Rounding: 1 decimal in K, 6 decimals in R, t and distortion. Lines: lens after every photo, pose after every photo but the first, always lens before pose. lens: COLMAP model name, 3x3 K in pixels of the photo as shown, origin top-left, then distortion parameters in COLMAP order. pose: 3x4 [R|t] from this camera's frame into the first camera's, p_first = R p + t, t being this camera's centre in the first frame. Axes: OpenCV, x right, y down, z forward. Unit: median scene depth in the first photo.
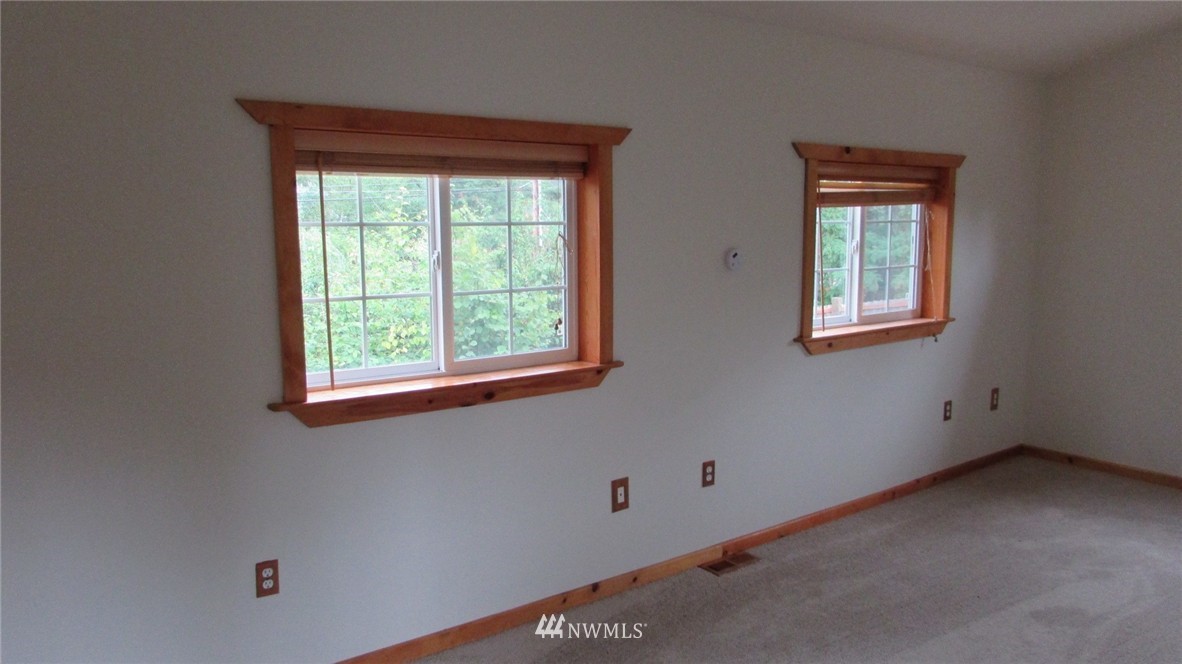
lens RADIAL K [[846.2, 0, 591.0], [0, 846.2, 332.0], [0, 0, 1]] dist [-0.014497, -0.004414]
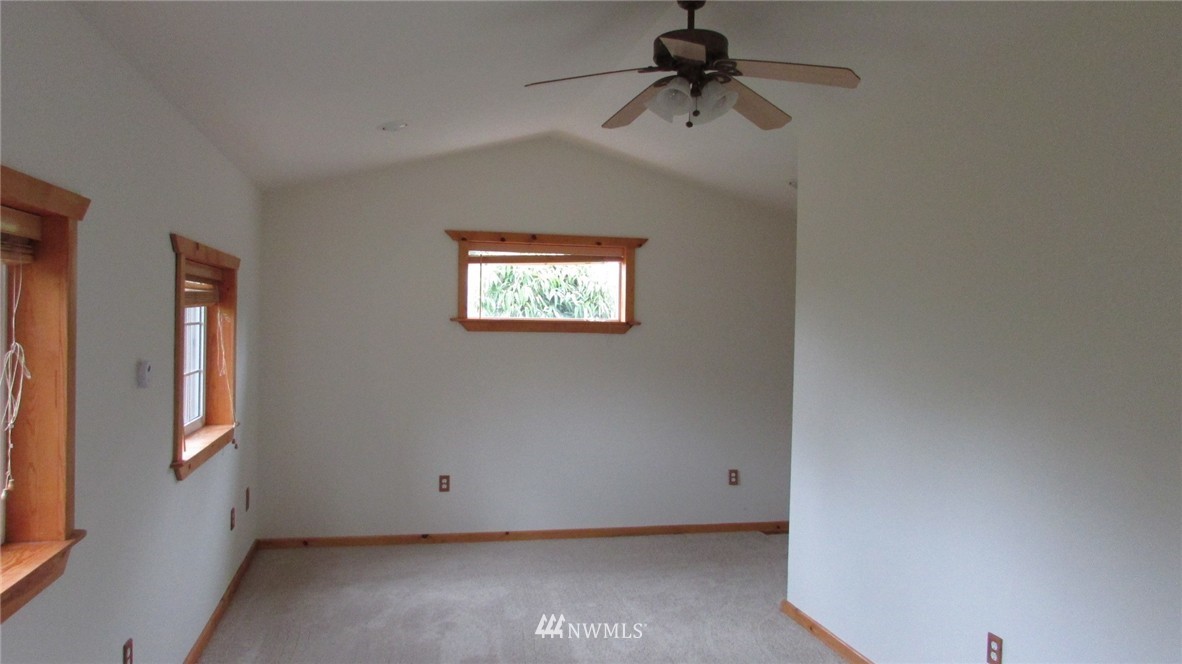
lens RADIAL K [[846.2, 0, 591.0], [0, 846.2, 332.0], [0, 0, 1]] dist [-0.014497, -0.004414]
pose [[0.389126, 0.001032, 0.921184, -0.366086], [0.096369, 0.994467, -0.041822, -0.047387], [-0.916130, 0.105048, 0.386873, 0.281668]]
